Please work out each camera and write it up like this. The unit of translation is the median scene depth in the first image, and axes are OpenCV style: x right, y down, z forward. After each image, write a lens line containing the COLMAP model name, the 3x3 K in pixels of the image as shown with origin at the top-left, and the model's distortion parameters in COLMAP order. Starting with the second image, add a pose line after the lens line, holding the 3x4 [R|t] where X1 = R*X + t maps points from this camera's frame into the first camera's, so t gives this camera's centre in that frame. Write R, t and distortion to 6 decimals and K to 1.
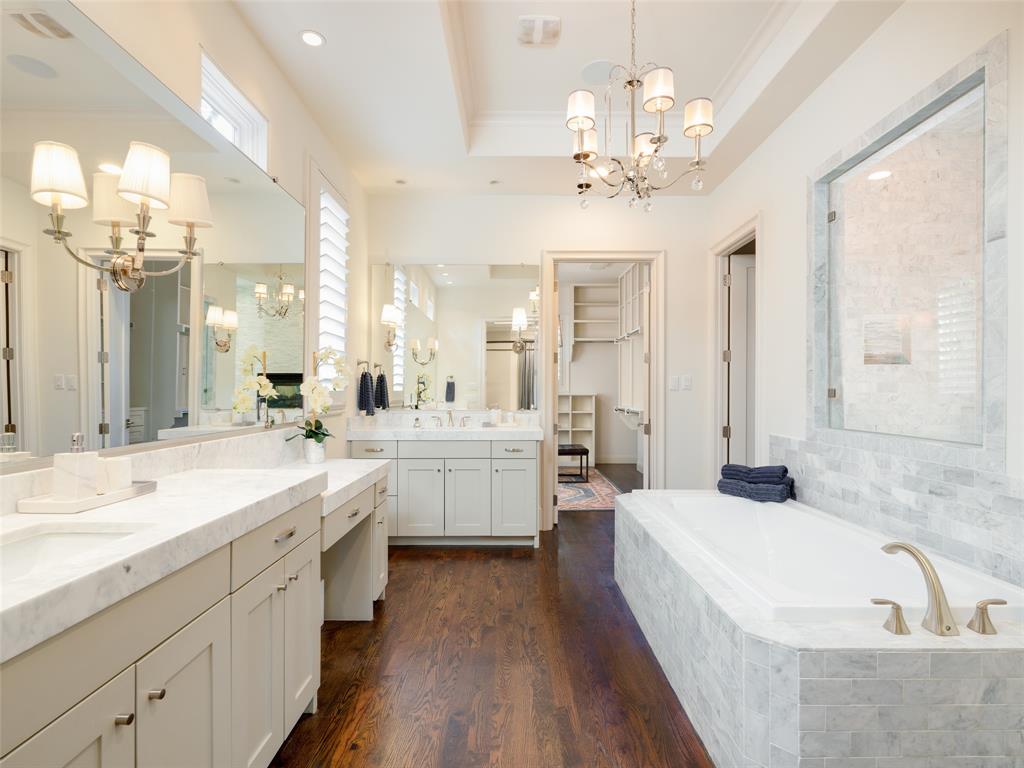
lens RADIAL K [[513.1, 0, 511.7], [0, 513.1, 388.6], [0, 0, 1]] dist [-0.003547, -0.000504]
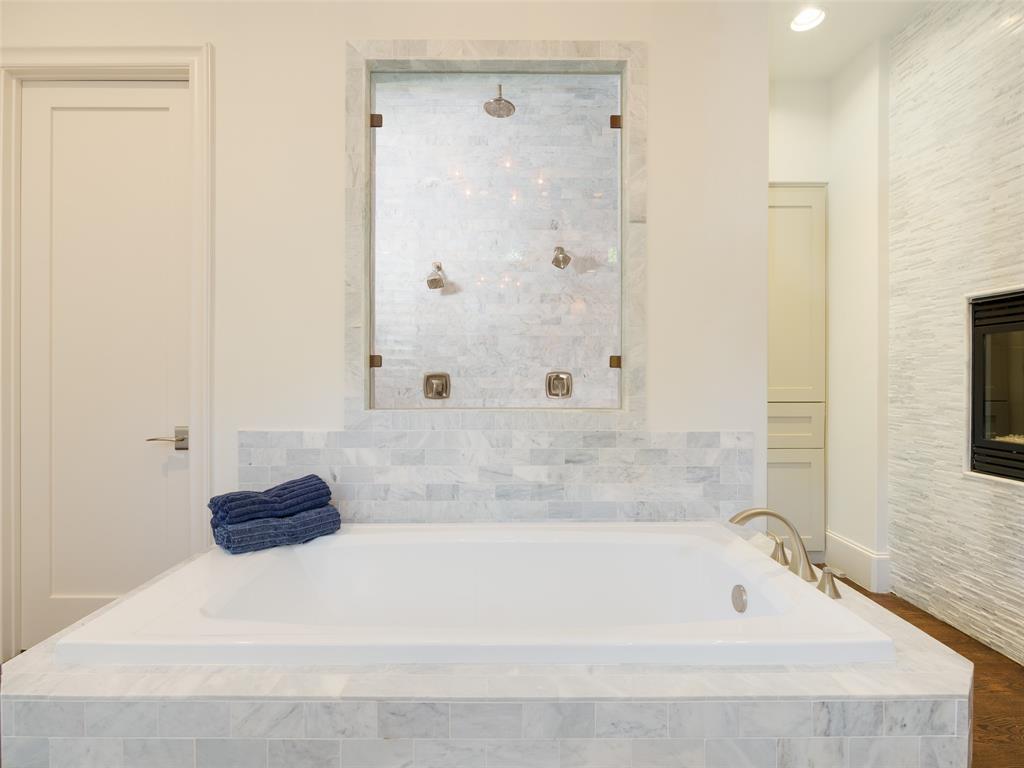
lens RADIAL K [[513.1, 0, 511.4], [0, 513.1, 374.4], [0, 0, 1]] dist [-0.003547, -0.000504]
pose [[-0.008302, -0.004210, 0.999957, -0.144872], [-0.003833, 0.999984, 0.004178, 0.031254], [-0.999958, -0.003798, -0.008318, 1.049454]]
